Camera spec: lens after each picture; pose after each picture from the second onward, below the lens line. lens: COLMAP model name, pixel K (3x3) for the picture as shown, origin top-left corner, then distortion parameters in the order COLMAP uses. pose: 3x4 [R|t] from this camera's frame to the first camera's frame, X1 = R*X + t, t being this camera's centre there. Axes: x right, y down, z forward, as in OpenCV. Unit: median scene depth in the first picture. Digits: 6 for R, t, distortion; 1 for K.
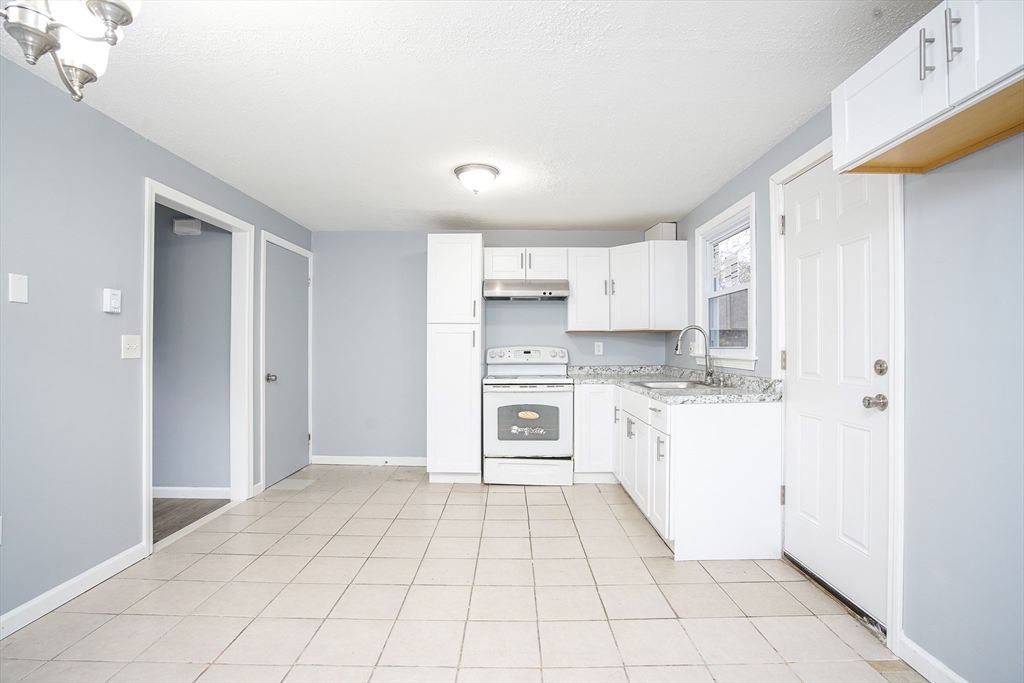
lens RADIAL K [[511.2, 0, 512.0], [0, 511.2, 341.5], [0, 0, 1]] dist [0.000301, 0.000102]
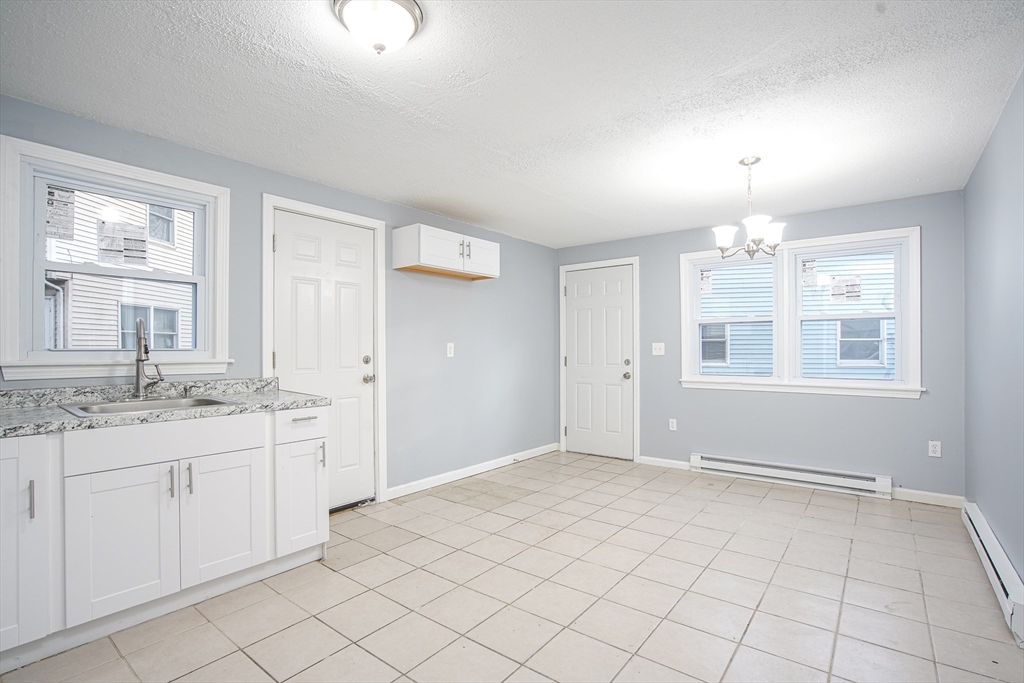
lens RADIAL K [[479.4, 0, 508.8], [0, 479.4, 350.8], [0, 0, 1]] dist [0.011939, 0.000499]
pose [[-0.785938, -0.004816, 0.618287, -0.371342], [-0.007997, 0.999965, -0.002376, 0.008736], [-0.618254, -0.006812, -0.785949, 1.014673]]
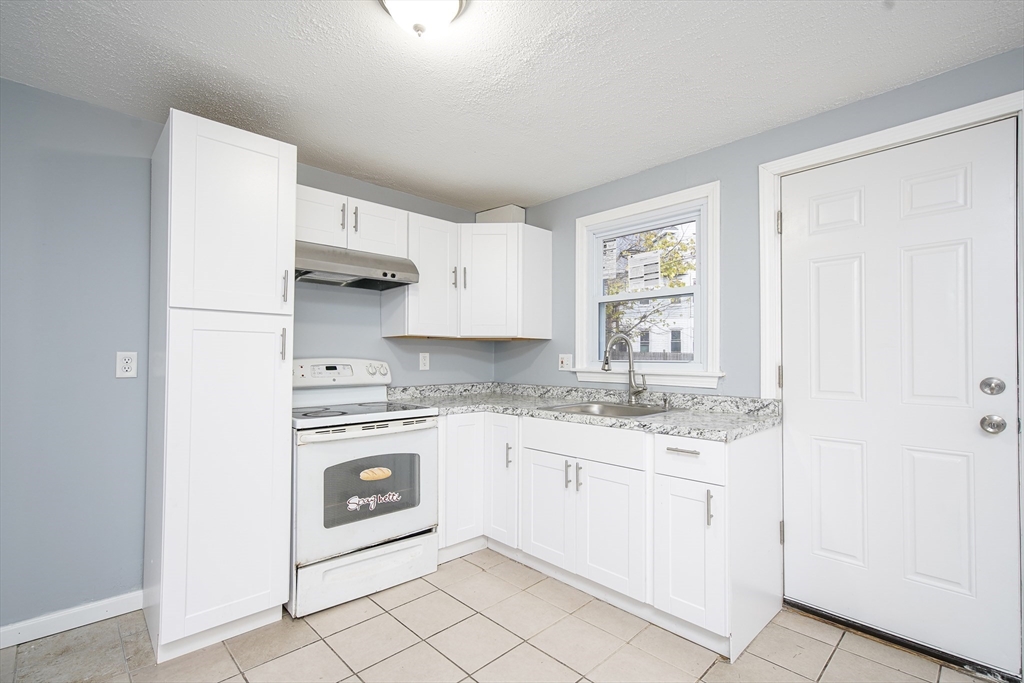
lens RADIAL K [[479.4, 0, 508.8], [0, 479.4, 350.8], [0, 0, 1]] dist [0.011939, 0.000499]
pose [[0.714879, 0.013421, 0.699120, -0.249651], [-0.011650, 0.999906, -0.007282, 0.002371], [-0.699151, -0.002939, 0.714968, 0.489850]]
